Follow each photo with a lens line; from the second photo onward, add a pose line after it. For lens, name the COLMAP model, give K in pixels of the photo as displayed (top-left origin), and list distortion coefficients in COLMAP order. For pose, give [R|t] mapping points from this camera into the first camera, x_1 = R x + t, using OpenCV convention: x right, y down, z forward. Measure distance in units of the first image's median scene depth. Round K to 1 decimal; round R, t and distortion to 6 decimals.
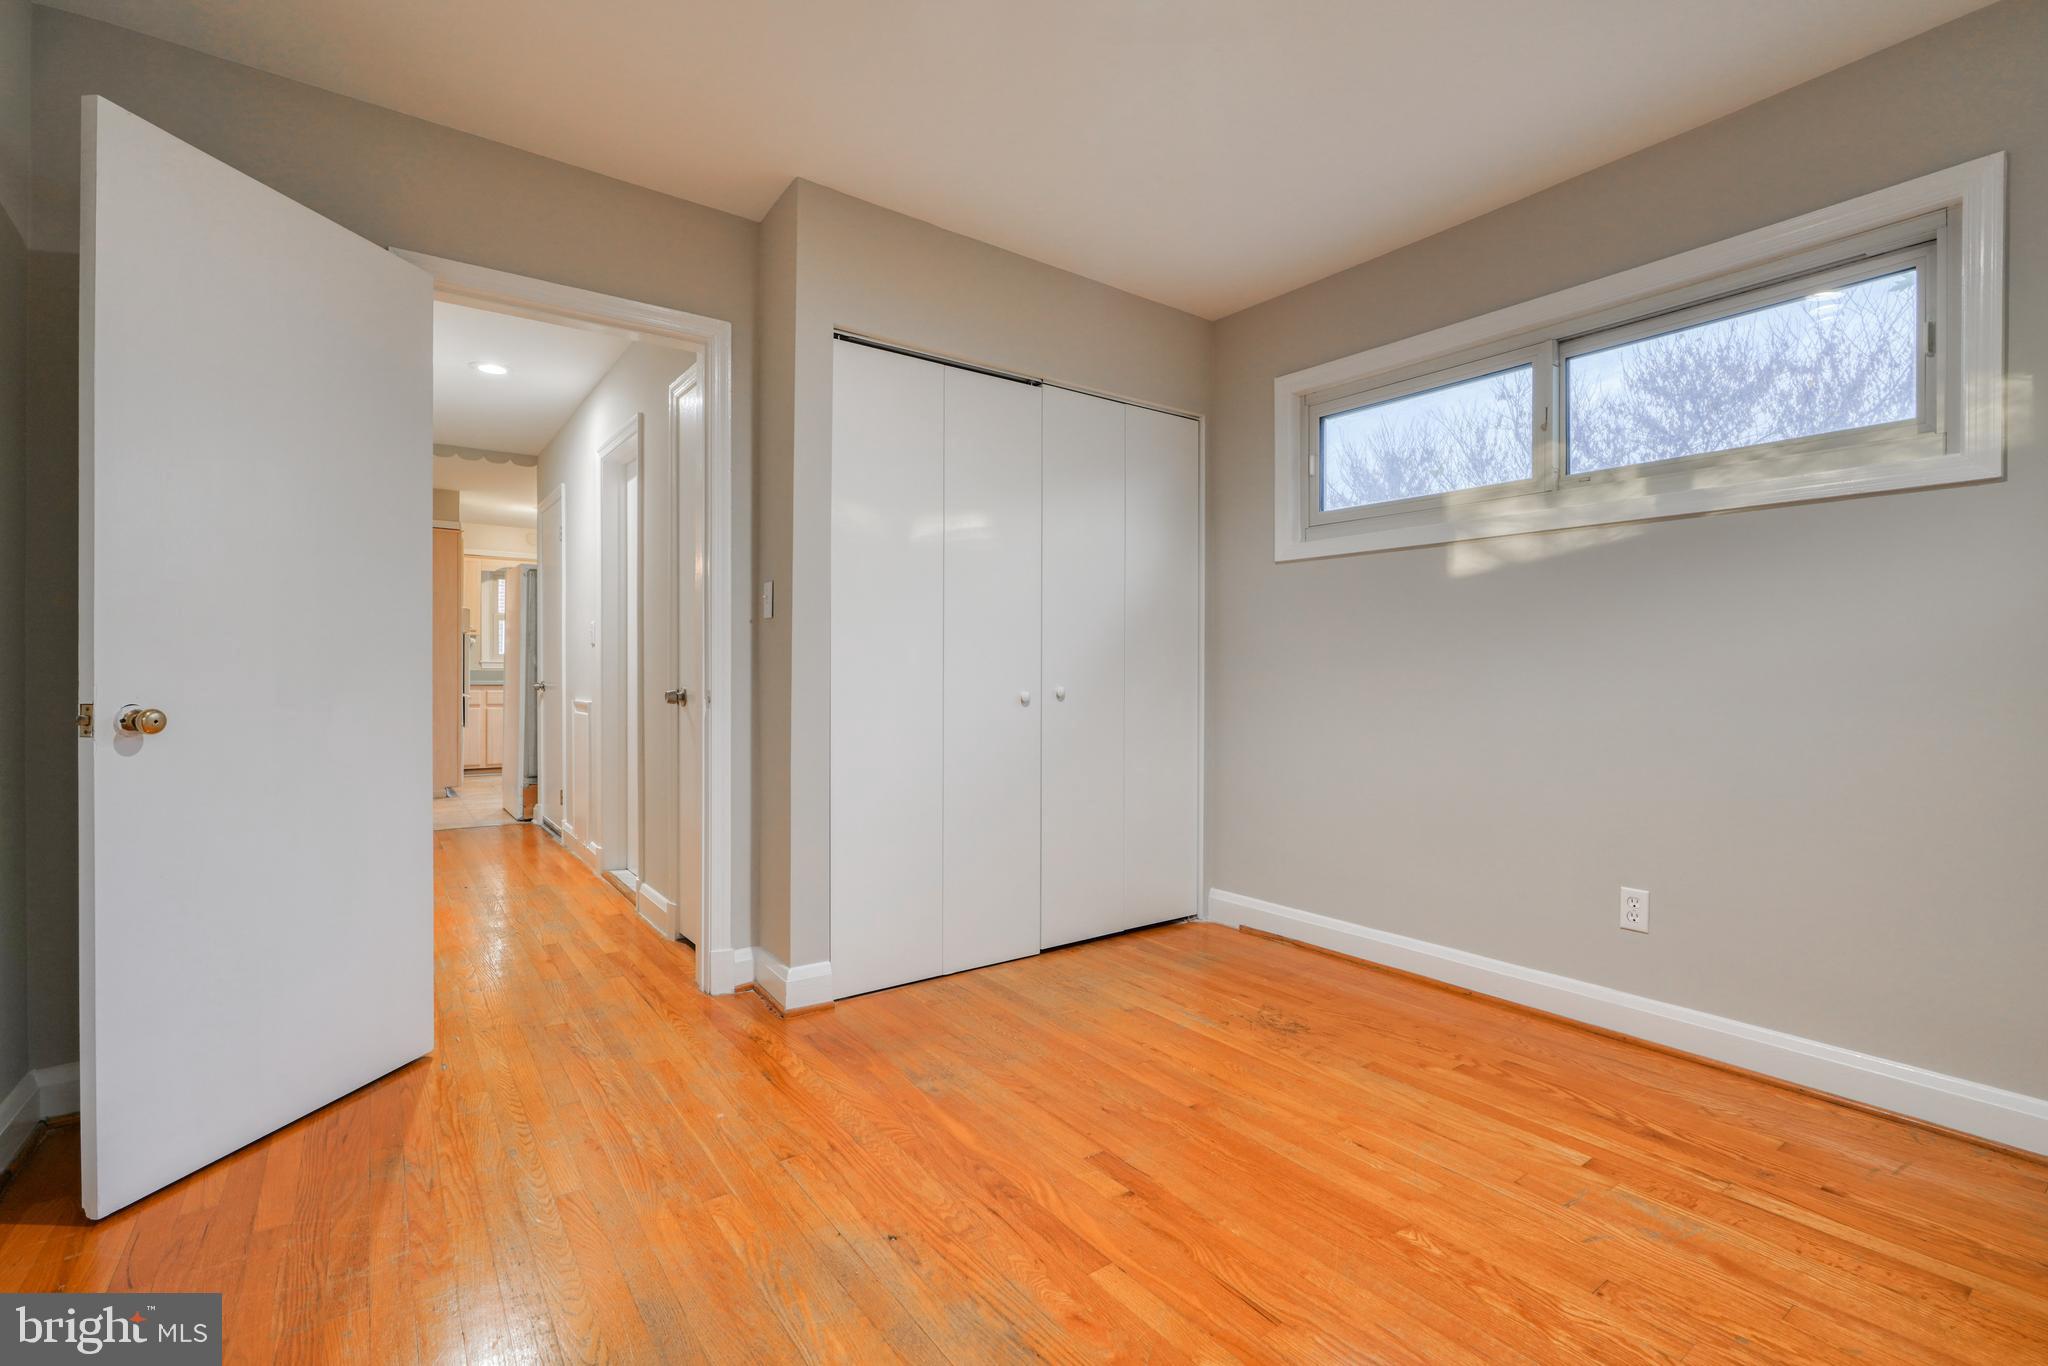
lens RADIAL K [[918.8, 0, 1023.0], [0, 918.8, 678.0], [0, 0, 1]] dist [-0.001428, 0.000857]
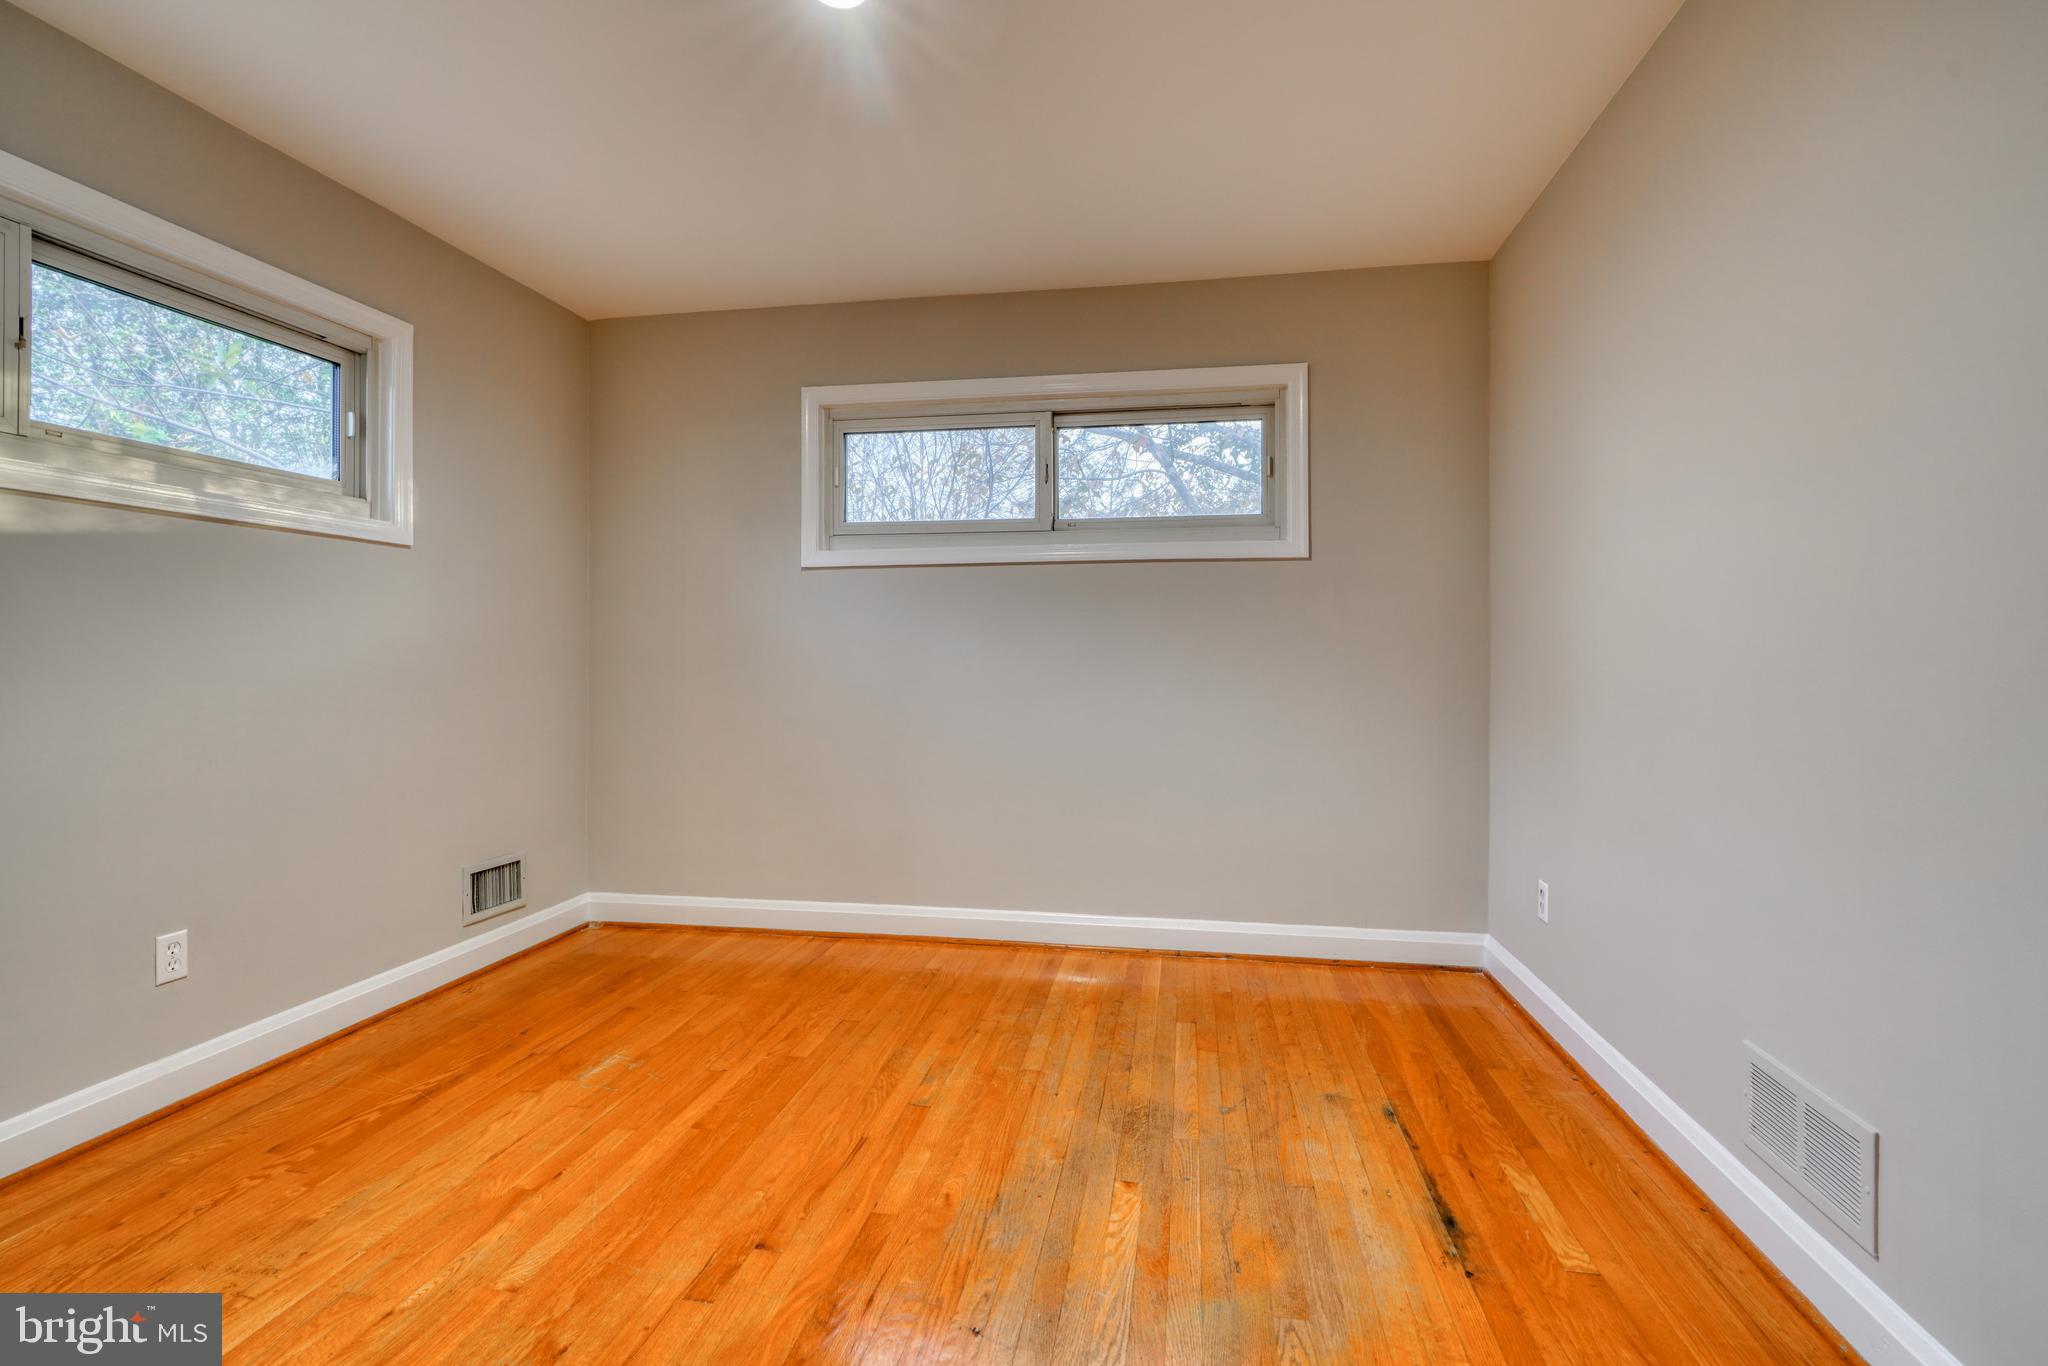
lens RADIAL K [[918.8, 0, 1023.0], [0, 918.8, 678.0], [0, 0, 1]] dist [-0.001428, 0.000857]
pose [[-0.691880, -0.018723, 0.721769, -0.608548], [0.002483, 0.999596, 0.028310, -0.043339], [-0.722008, 0.021380, -0.691554, 1.179884]]
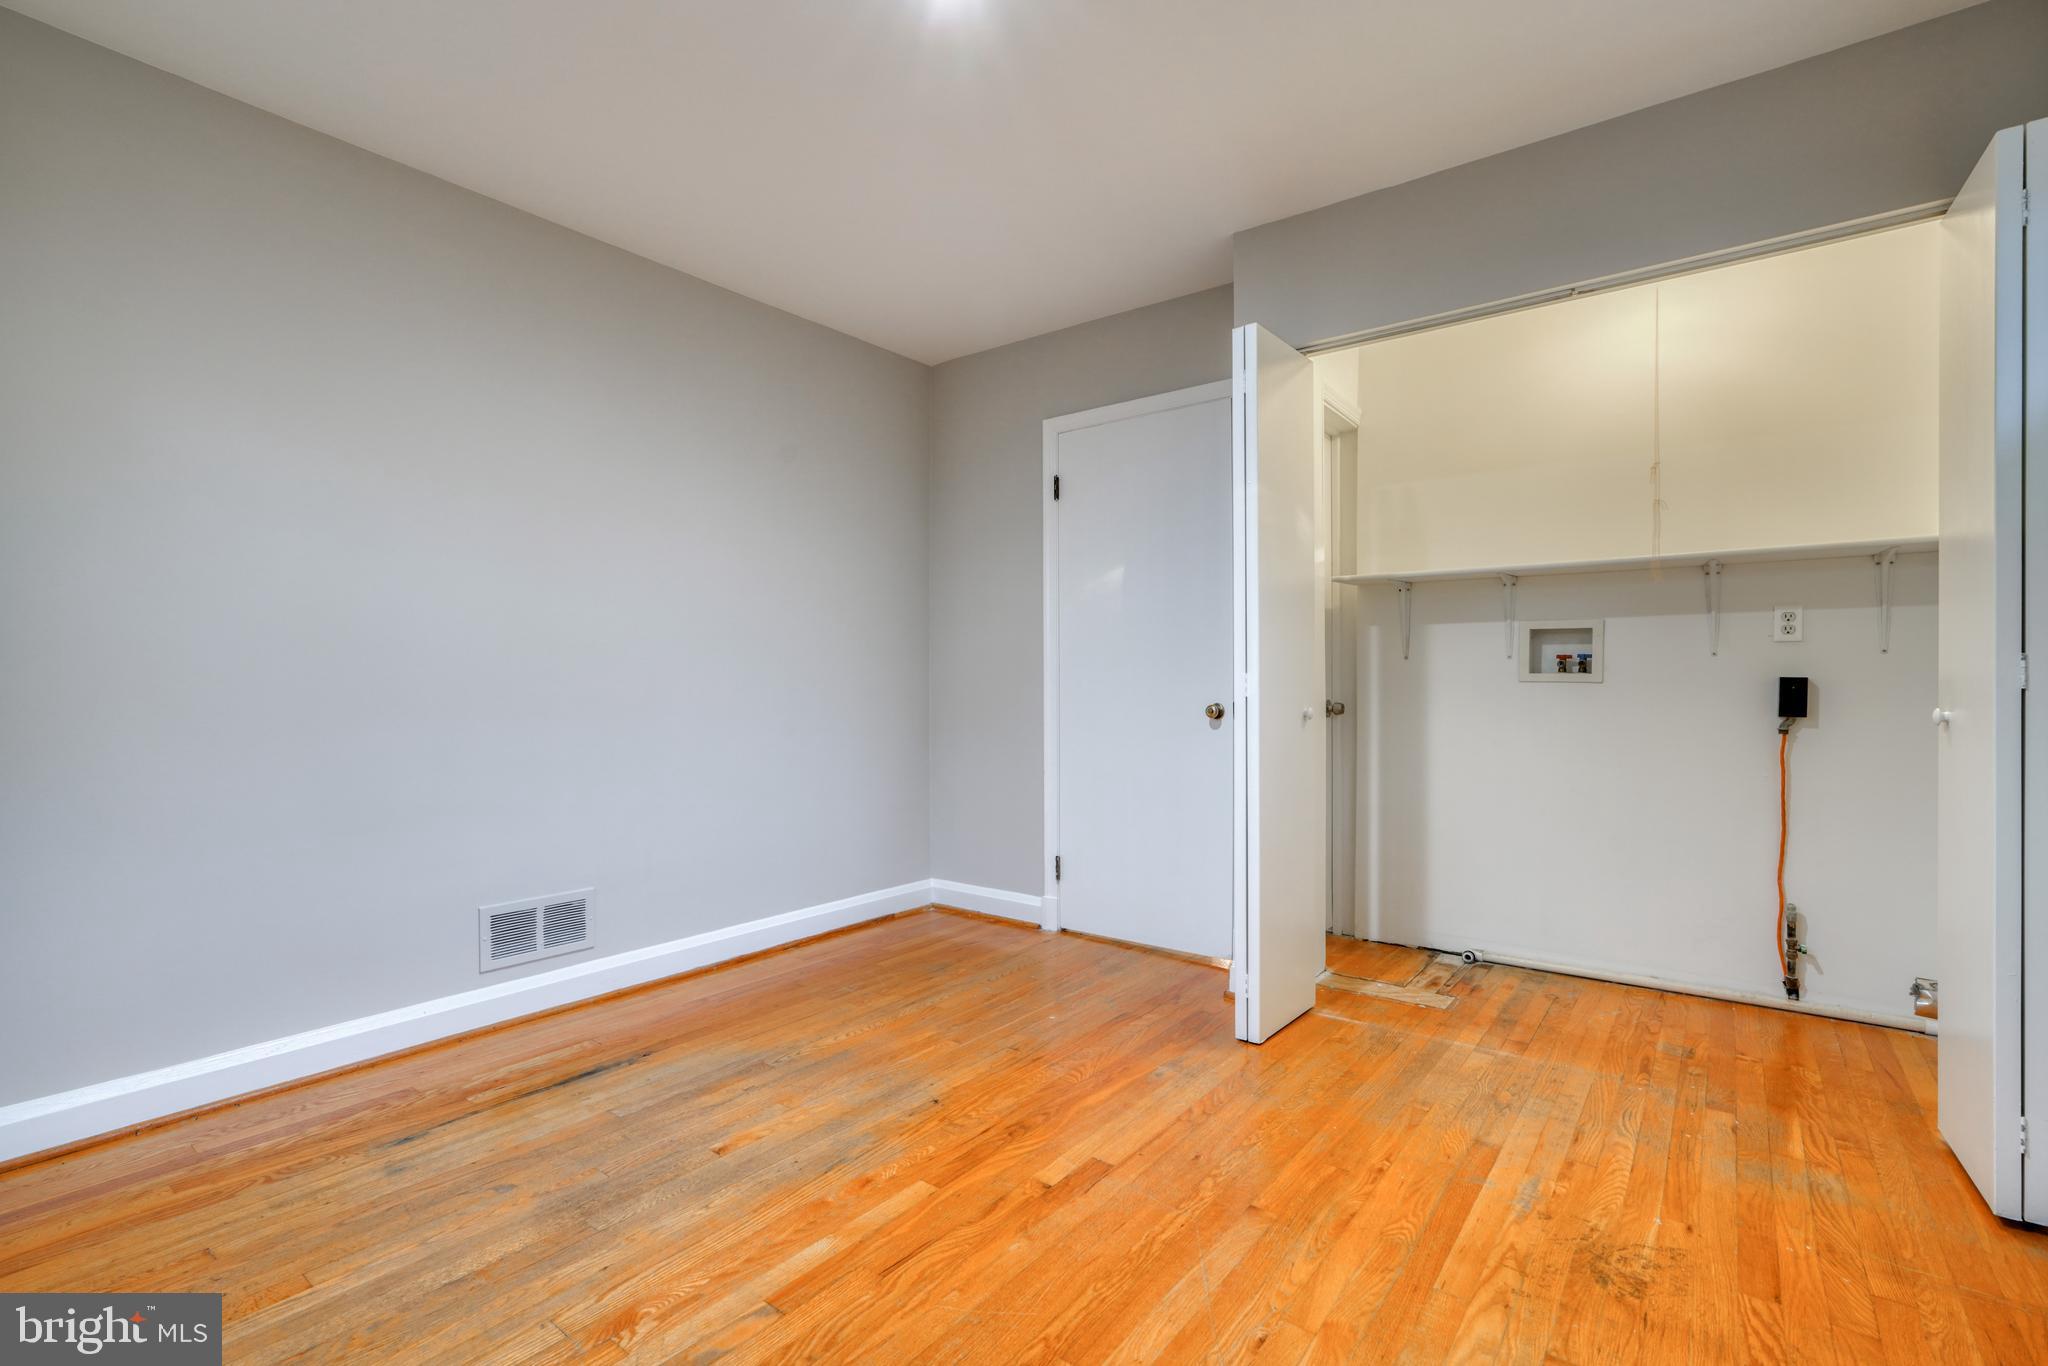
lens RADIAL K [[914.4, 0, 1028.3], [0, 914.4, 689.2], [0, 0, 1]] dist [0.000454, 0.000387]
pose [[0.288211, -0.003158, -0.957562, 0.902025], [-0.000652, 0.999994, -0.003494, 0.000381], [0.957567, 0.001632, 0.288207, 0.553399]]
